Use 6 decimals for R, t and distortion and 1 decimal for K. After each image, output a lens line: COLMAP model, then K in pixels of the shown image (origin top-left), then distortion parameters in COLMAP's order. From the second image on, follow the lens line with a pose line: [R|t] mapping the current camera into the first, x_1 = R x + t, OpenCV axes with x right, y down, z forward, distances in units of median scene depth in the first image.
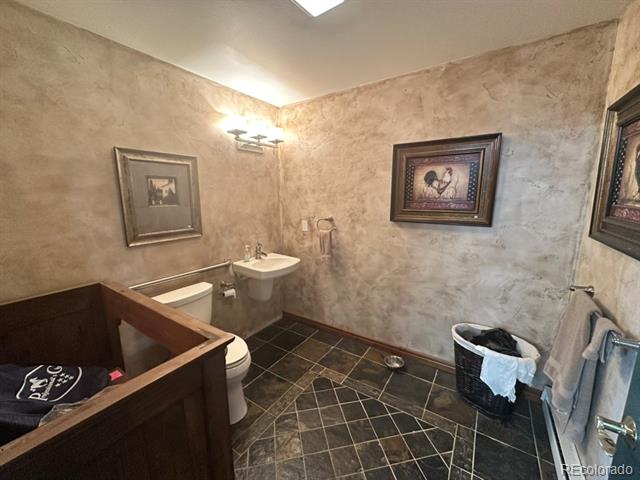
lens RADIAL K [[256.7, 0, 319.7], [0, 256.7, 239.4], [0, 0, 1]] dist [-0.001729, -0.000352]
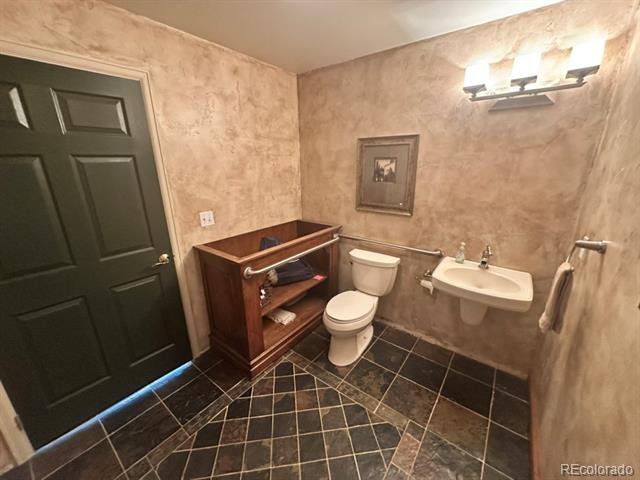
lens RADIAL K [[256.7, 0, 319.8], [0, 256.7, 239.7], [0, 0, 1]] dist [-0.001729, -0.000352]
pose [[-0.063759, 0.294331, -0.953574, 0.557249], [-0.164587, 0.939333, 0.300940, -0.171346], [0.984300, 0.176134, -0.011448, 0.685510]]
